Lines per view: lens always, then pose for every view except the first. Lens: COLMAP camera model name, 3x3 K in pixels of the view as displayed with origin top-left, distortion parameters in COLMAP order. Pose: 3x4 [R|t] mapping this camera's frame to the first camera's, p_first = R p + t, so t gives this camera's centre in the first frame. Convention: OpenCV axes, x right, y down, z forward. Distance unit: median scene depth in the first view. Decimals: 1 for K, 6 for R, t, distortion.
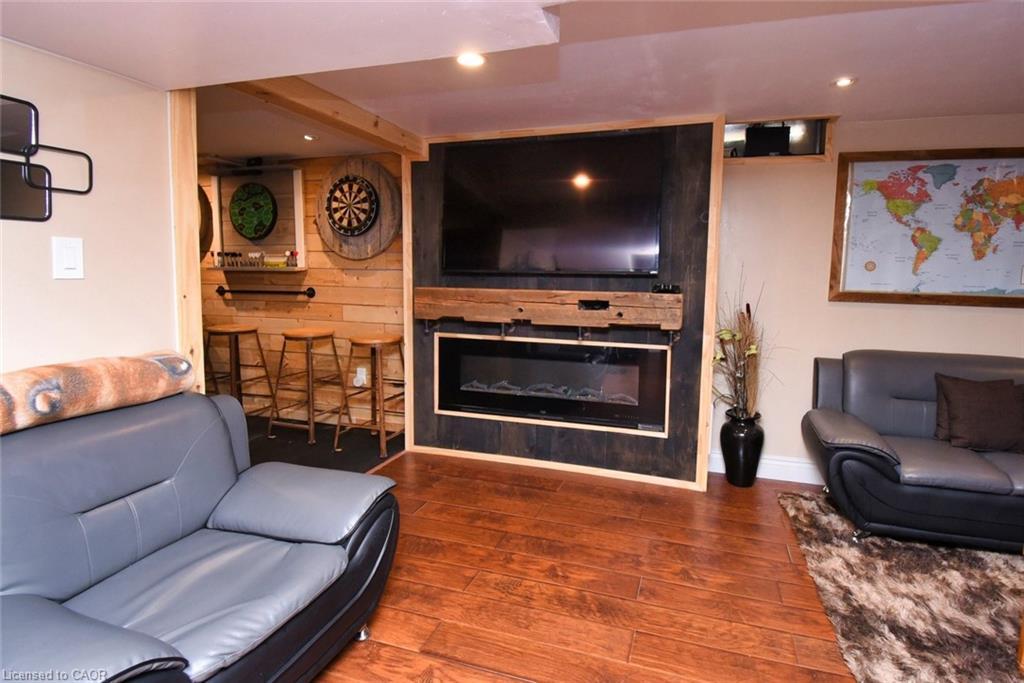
lens RADIAL K [[495.3, 0, 556.0], [0, 495.3, 311.4], [0, 0, 1]] dist [0.015982, -0.028085]
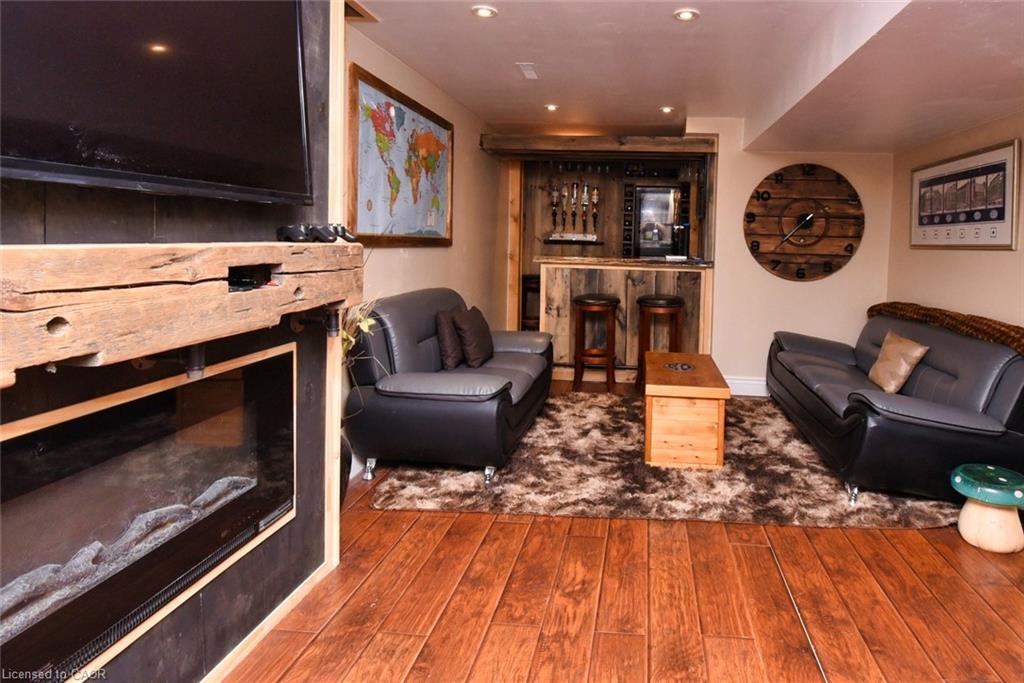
lens RADIAL K [[550.1, 0, 616.1], [0, 550.1, 264.9], [0, 0, 1]] dist [0.035209, -0.046408]
pose [[-0.225202, -0.066545, 0.972037, -0.403143], [0.046932, 0.995766, 0.079043, -0.041178], [-0.973181, 0.063421, -0.221126, 0.769256]]
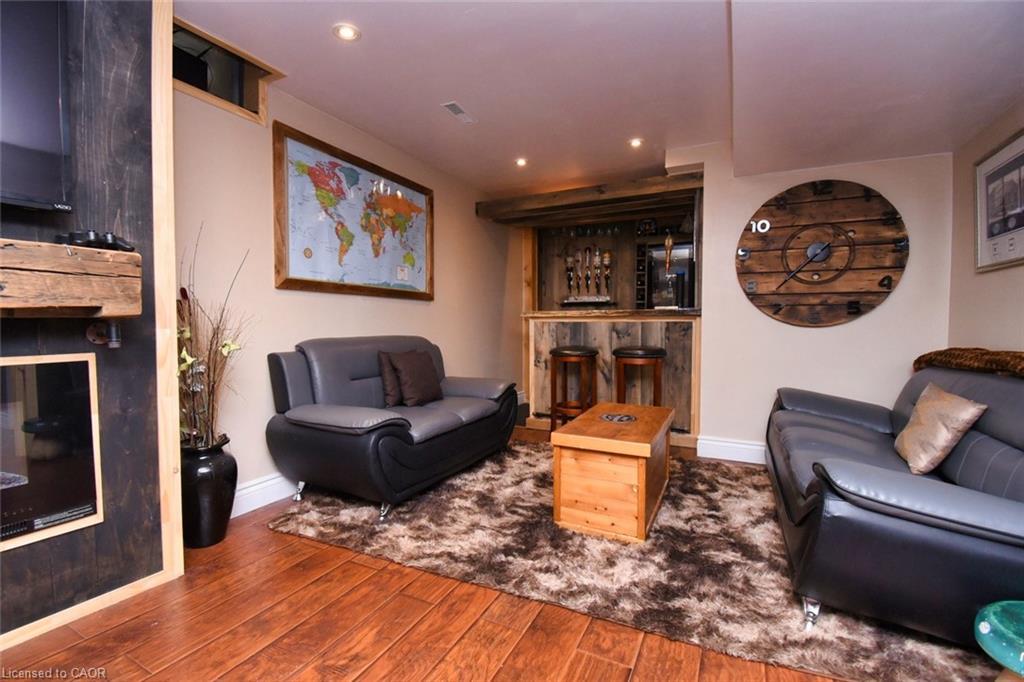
lens RADIAL K [[451.0, 0, 512.0], [0, 451.0, 341.0], [0, 0, 1]] dist [0.020883, -0.025394]
pose [[0.174408, -0.059205, 0.982892, -0.171130], [0.082589, 0.995553, 0.045312, 0.070539], [-0.981204, 0.073273, 0.178522, 0.445718]]
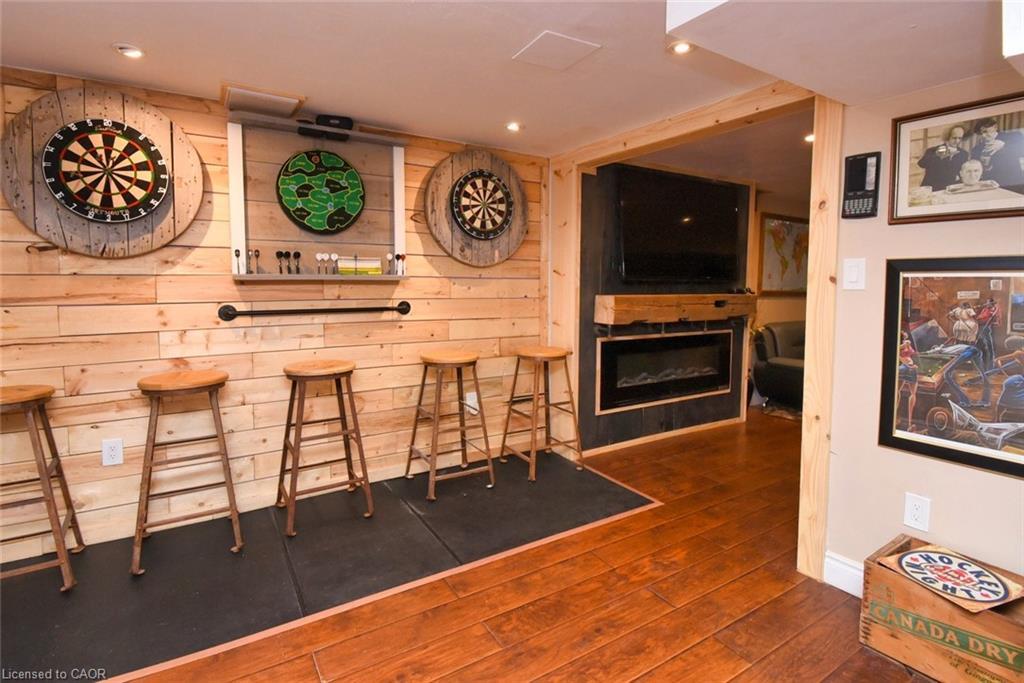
lens RADIAL K [[512.7, 0, 529.4], [0, 512.7, 304.6], [0, 0, 1]] dist [0.000829, 0.000171]
pose [[0.641860, -0.042658, 0.765635, -1.304100], [0.058466, 0.998268, 0.006605, -0.049292], [-0.764590, 0.040524, 0.643242, 0.456119]]
